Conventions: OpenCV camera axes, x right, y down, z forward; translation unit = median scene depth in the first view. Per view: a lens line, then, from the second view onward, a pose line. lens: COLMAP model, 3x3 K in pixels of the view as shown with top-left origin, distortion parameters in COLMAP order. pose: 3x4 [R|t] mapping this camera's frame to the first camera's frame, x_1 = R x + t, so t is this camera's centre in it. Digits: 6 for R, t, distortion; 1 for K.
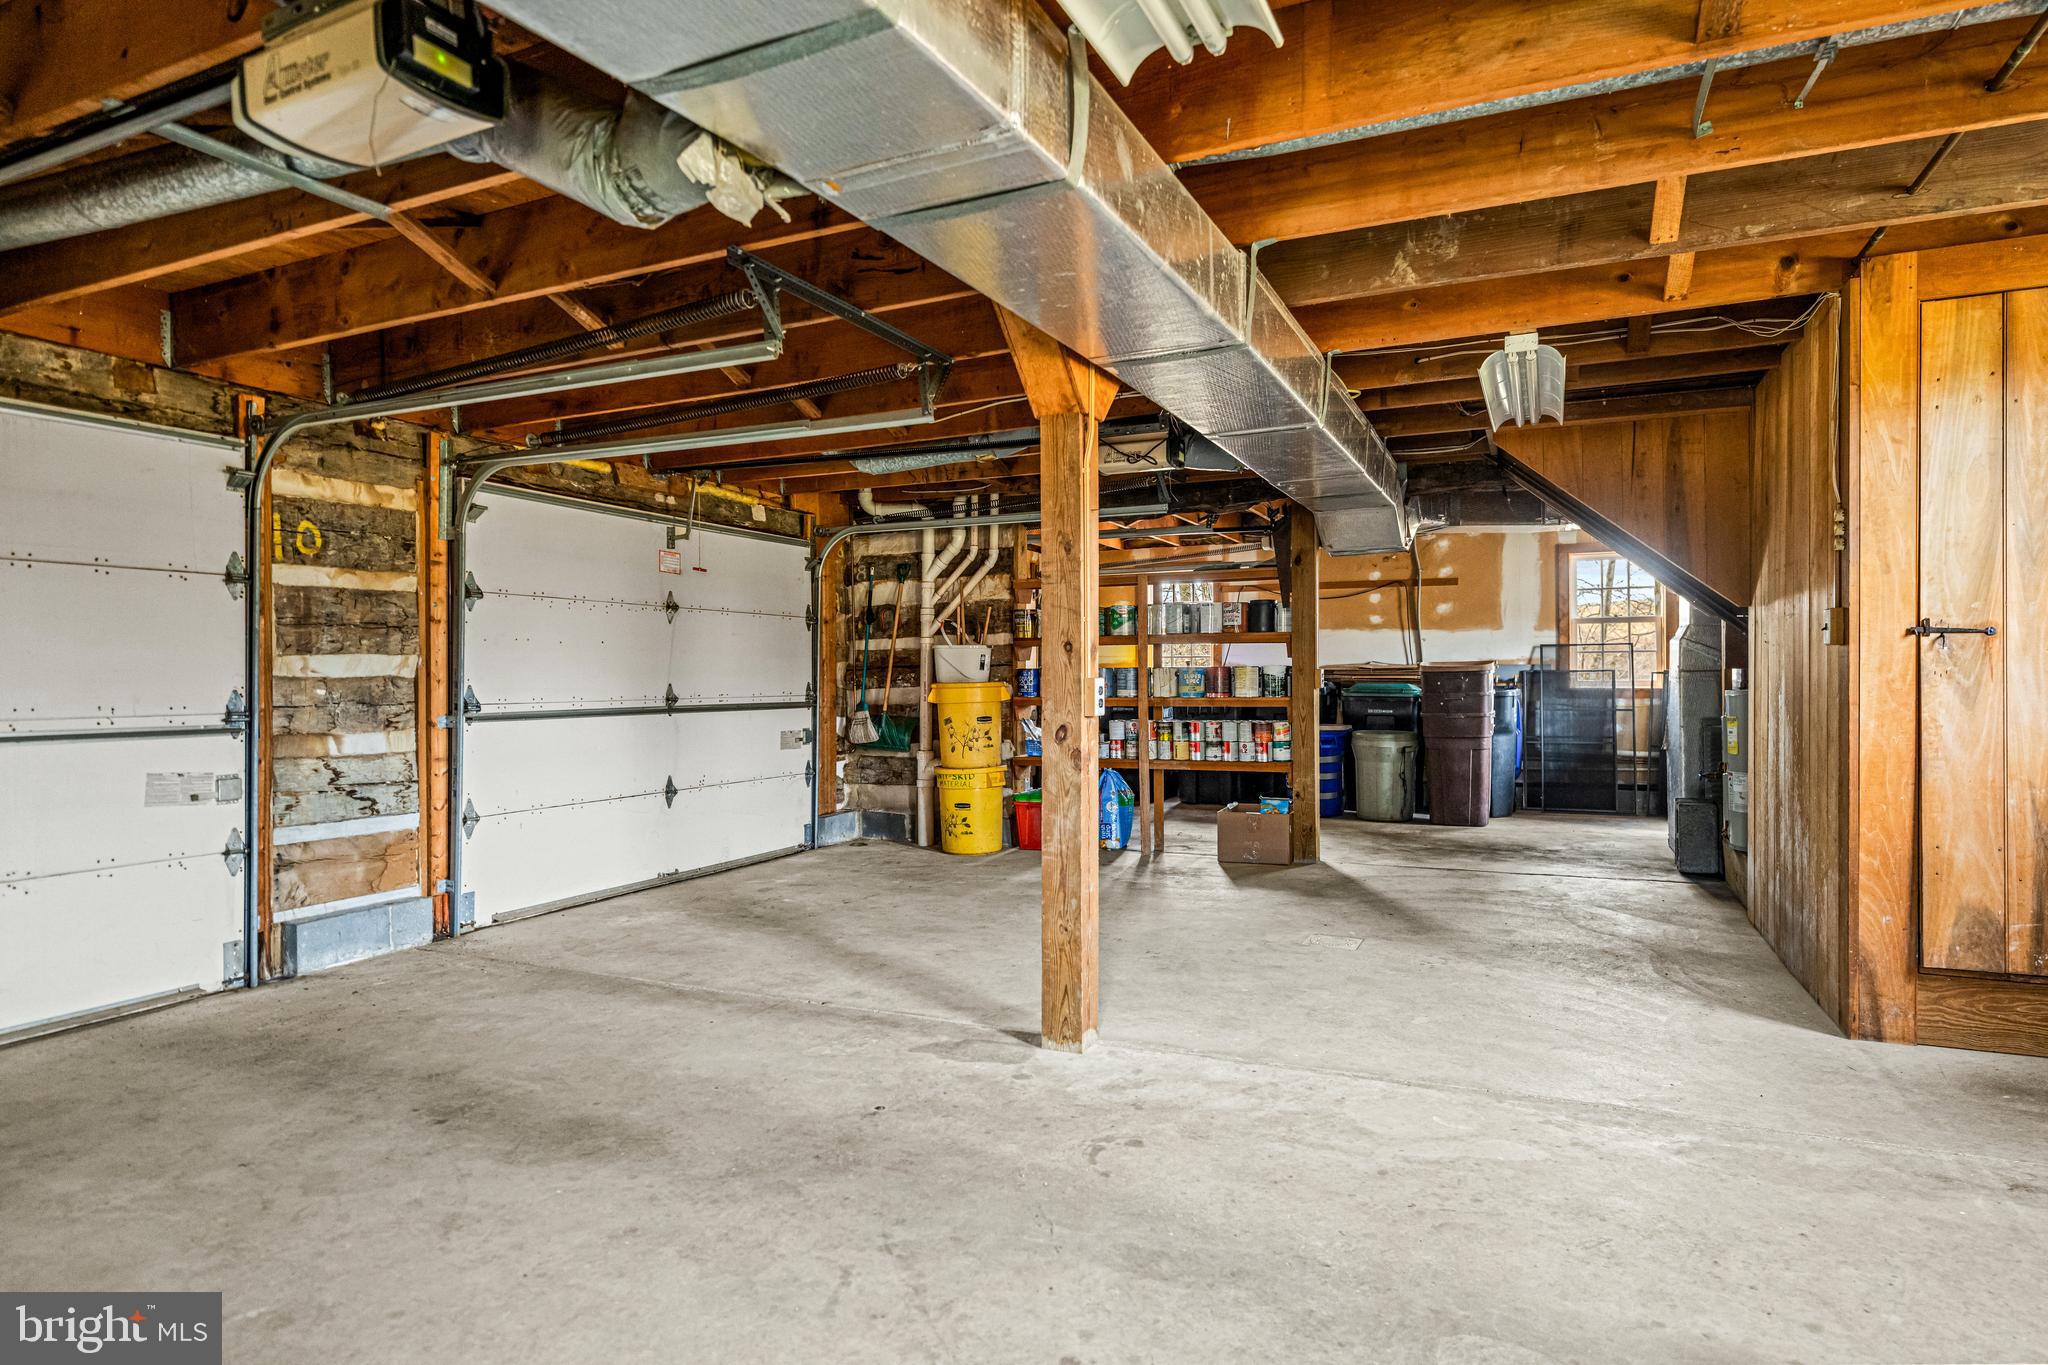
lens RADIAL K [[1091.0, 0, 1024.0], [0, 1091.0, 682.5], [0, 0, 1]] dist [0.039141, -0.000452]
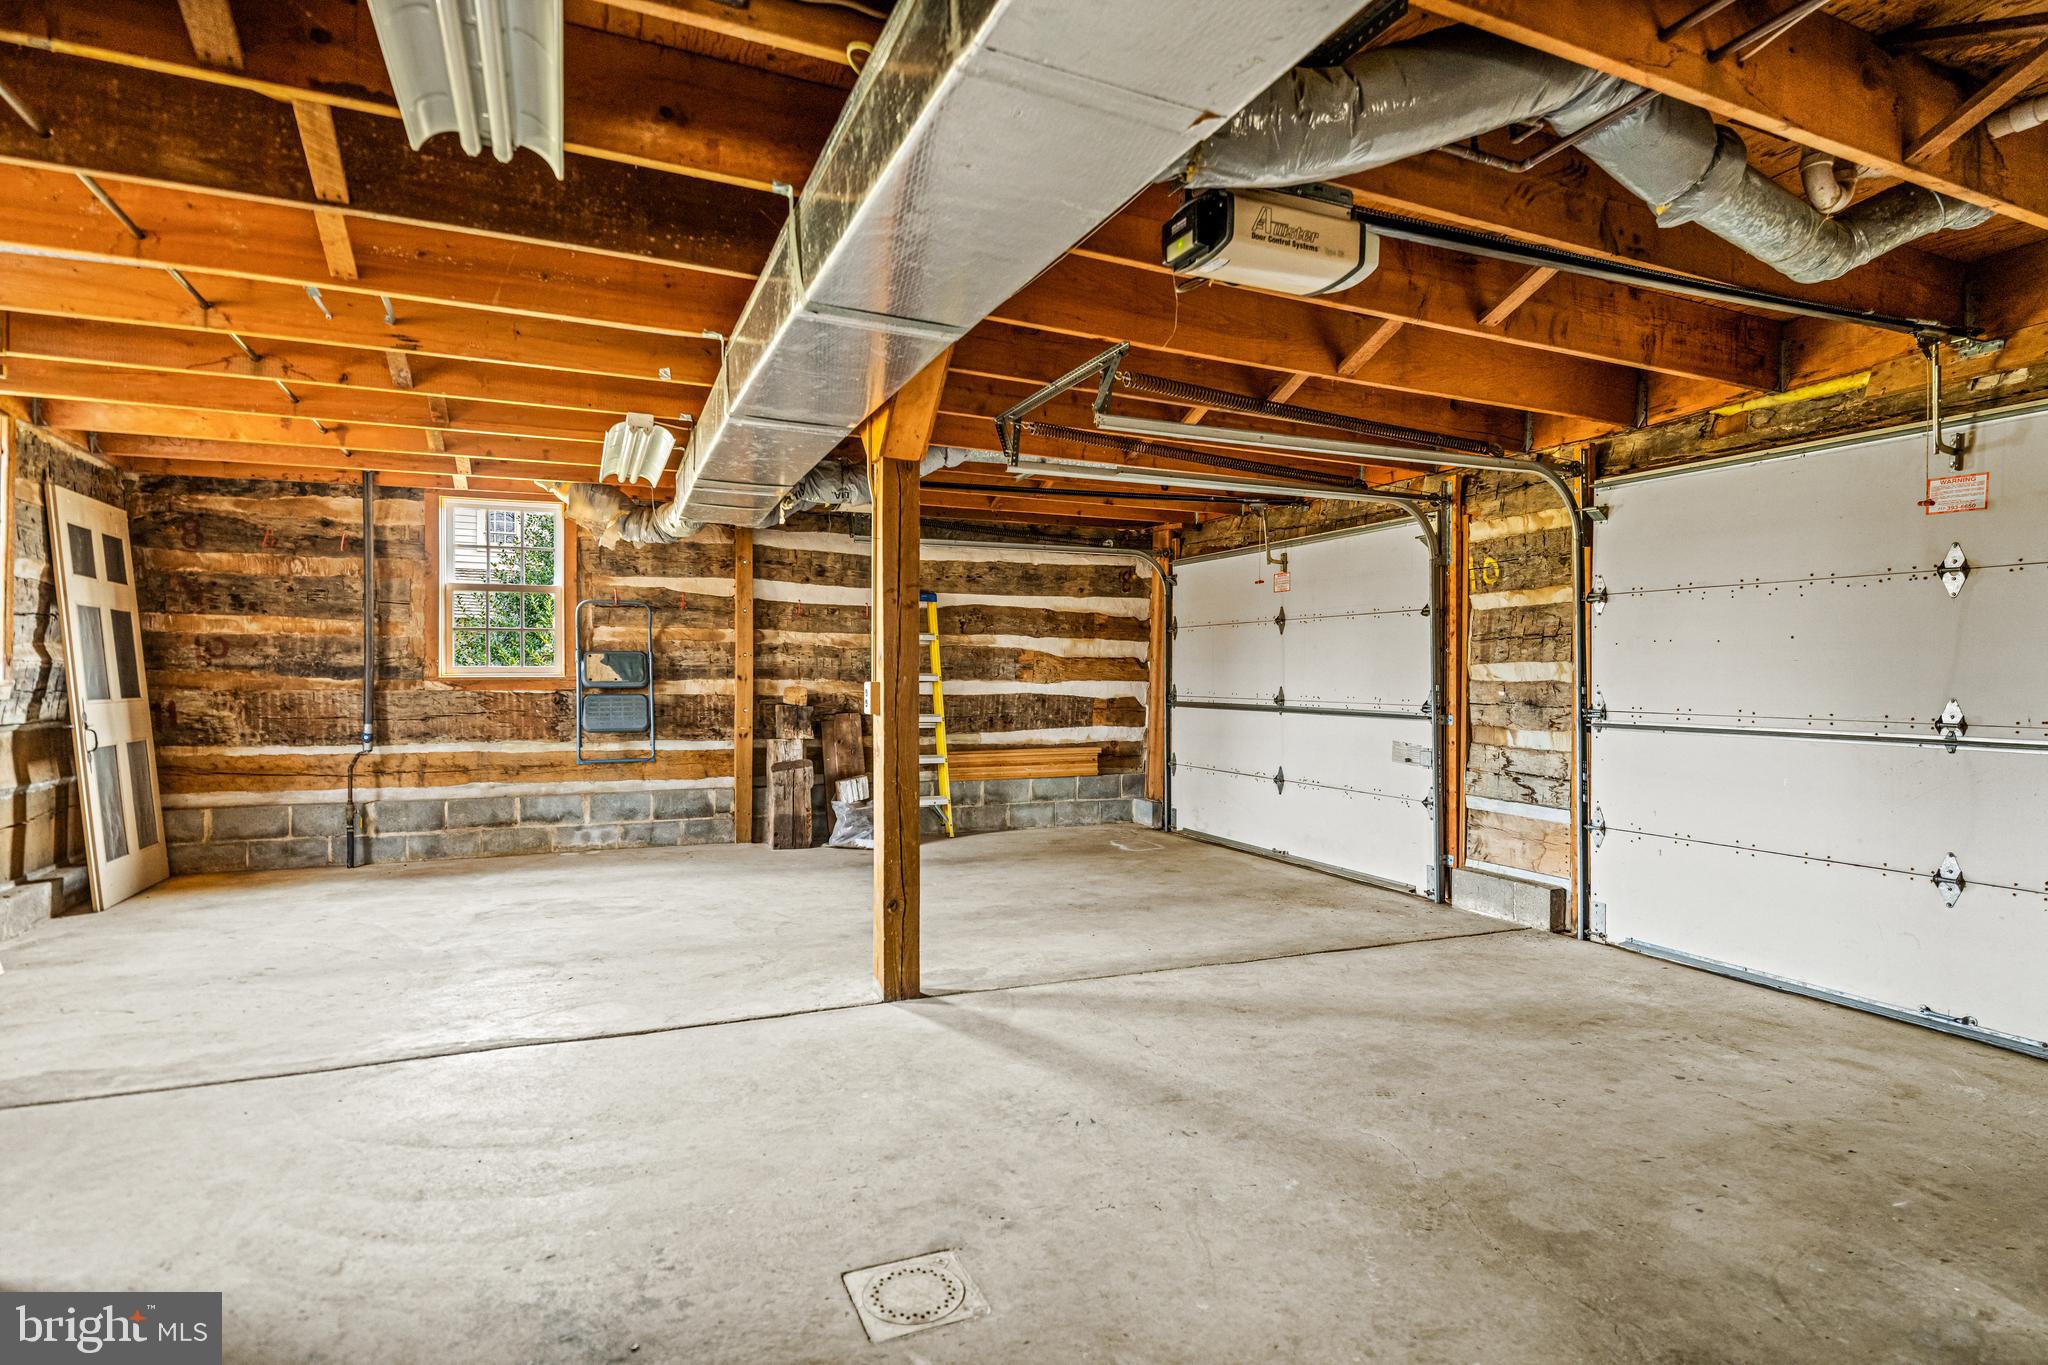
lens RADIAL K [[1043.4, 0, 1029.5], [0, 1043.4, 682.3], [0, 0, 1]] dist [-0.000205, -0.000056]
pose [[-0.646082, 0.001500, -0.763266, 0.588317], [-0.012470, 0.999844, 0.012520, -0.011681], [0.763166, 0.017607, -0.645963, 1.346306]]
